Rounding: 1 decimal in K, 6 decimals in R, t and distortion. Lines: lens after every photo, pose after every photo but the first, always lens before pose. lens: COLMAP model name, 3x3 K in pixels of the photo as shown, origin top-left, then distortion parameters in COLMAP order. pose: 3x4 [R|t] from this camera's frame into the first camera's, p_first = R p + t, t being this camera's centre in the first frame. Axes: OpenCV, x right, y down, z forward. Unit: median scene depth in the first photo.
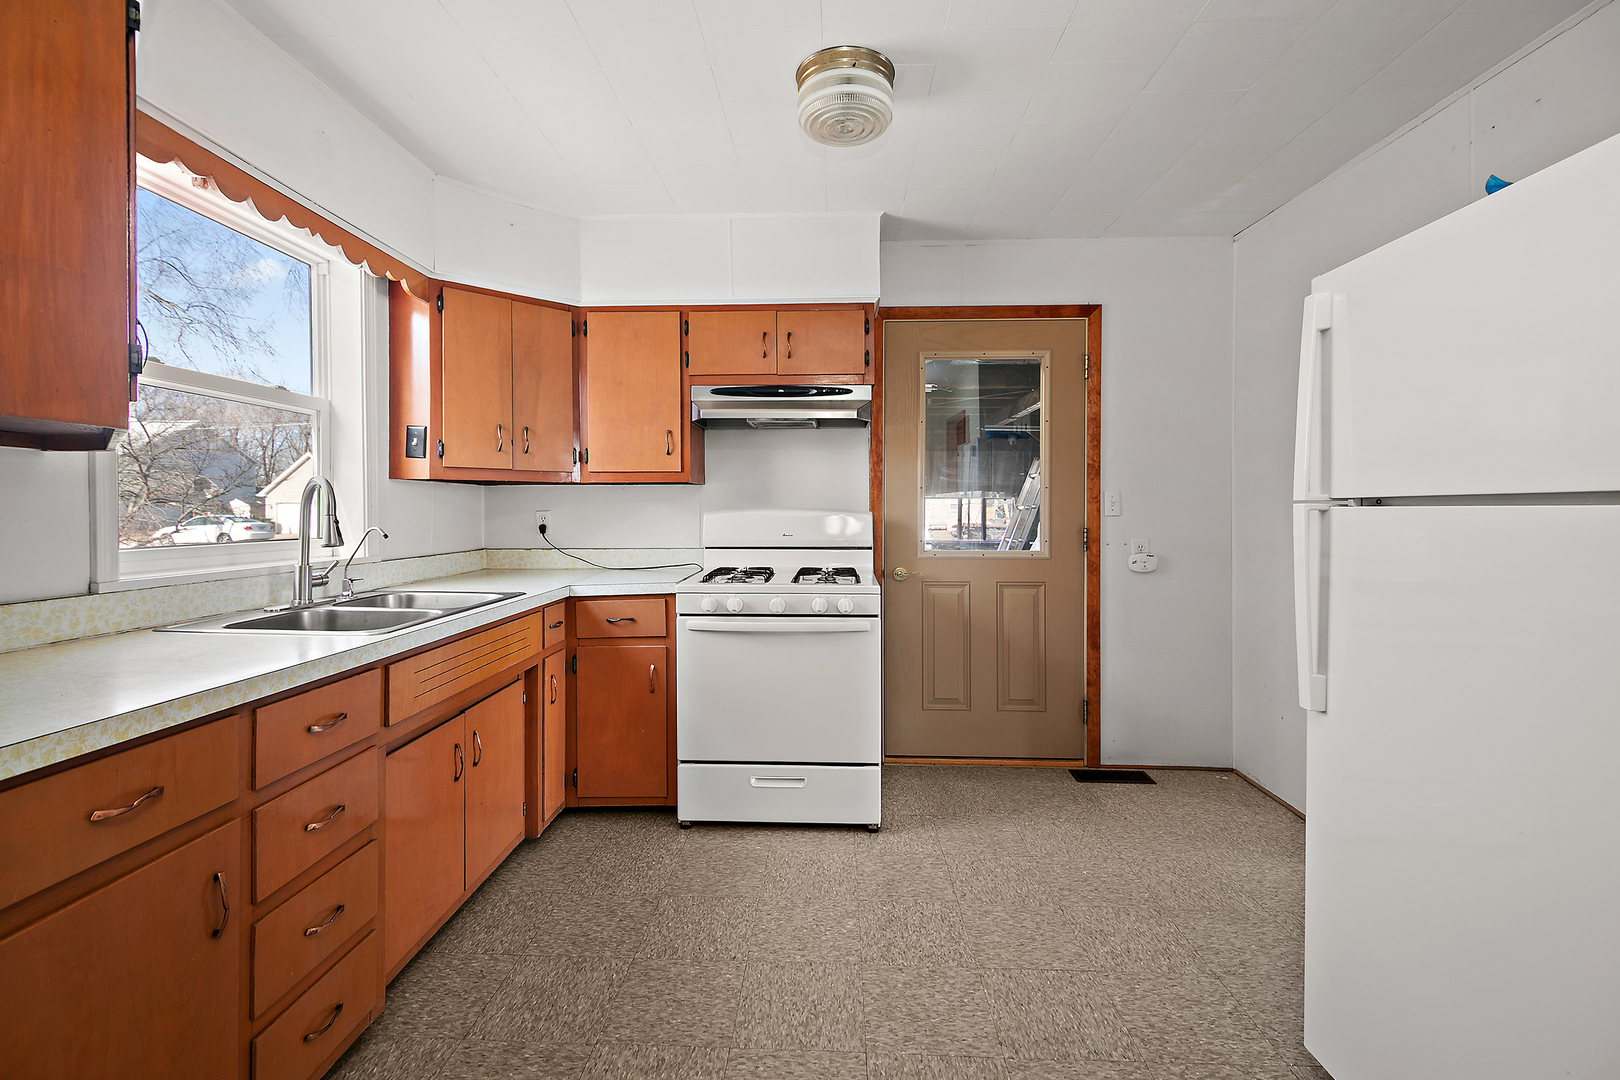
lens RADIAL K [[739.3, 0, 815.7], [0, 739.3, 522.8], [0, 0, 1]] dist [0.022879, 0.000334]
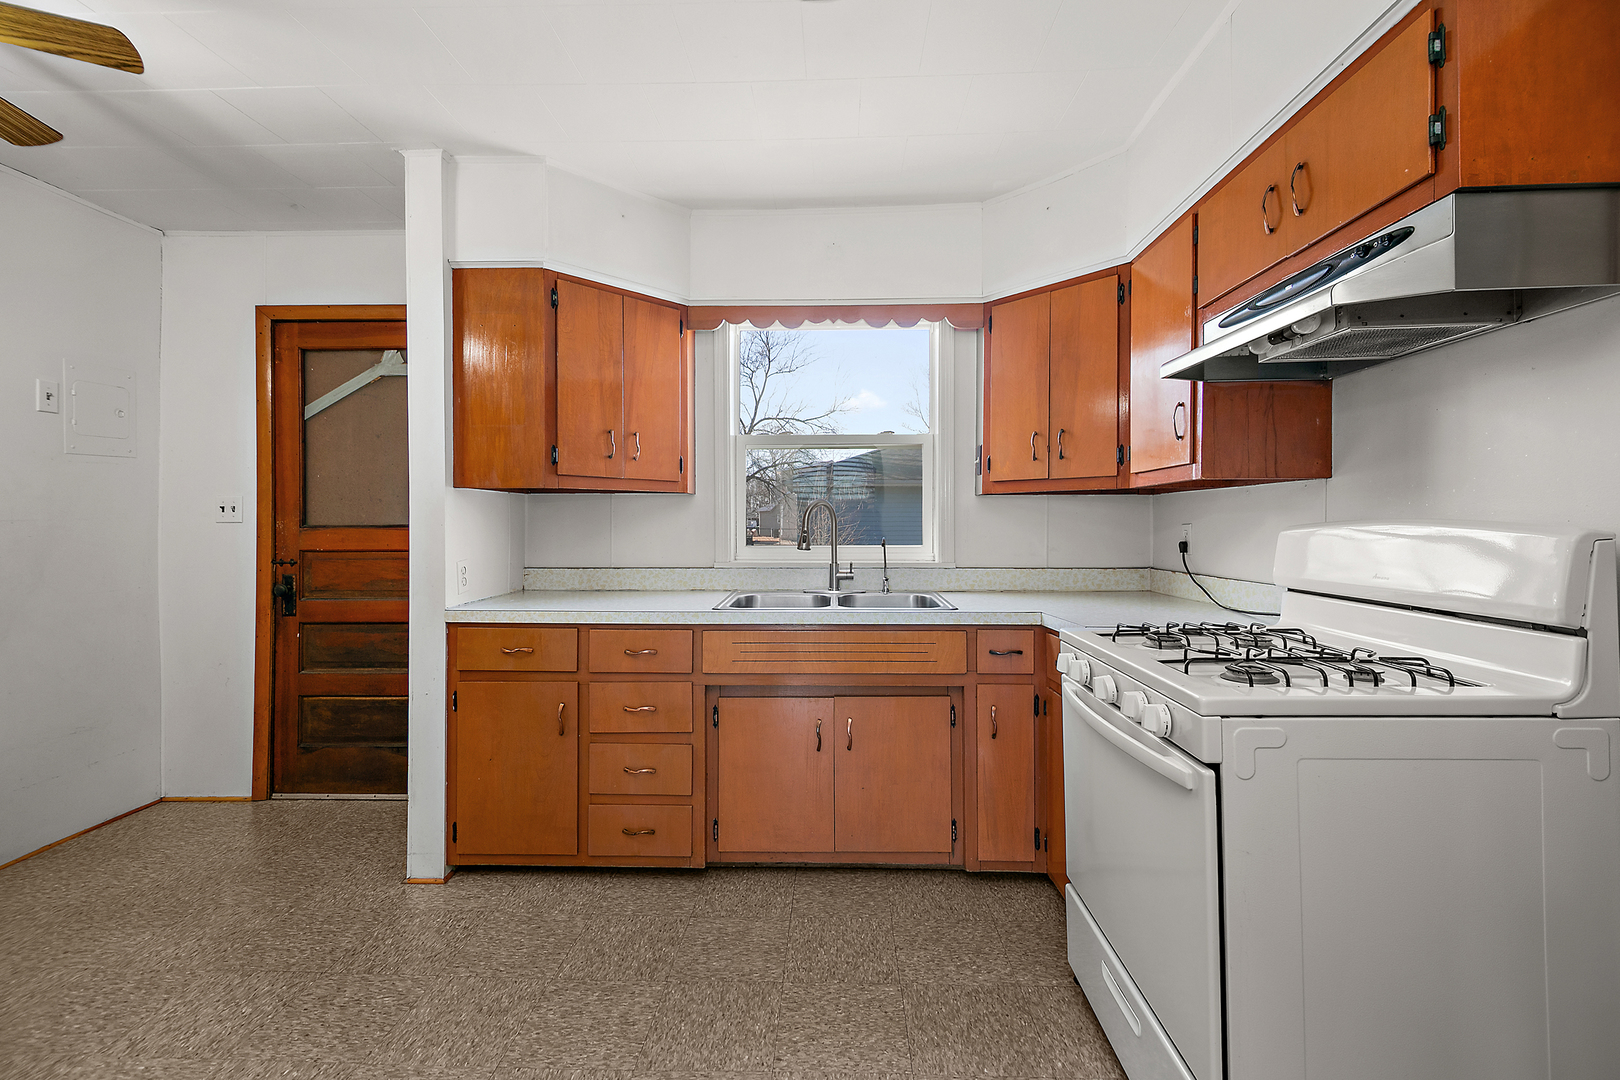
lens RADIAL K [[739.3, 0, 814.4], [0, 739.3, 532.3], [0, 0, 1]] dist [0.022879, 0.000334]
pose [[-0.016947, 0.013238, -0.999769, 0.655201], [-0.017251, 0.999760, 0.013530, -0.017514], [0.999708, 0.017476, -0.016714, 0.948625]]
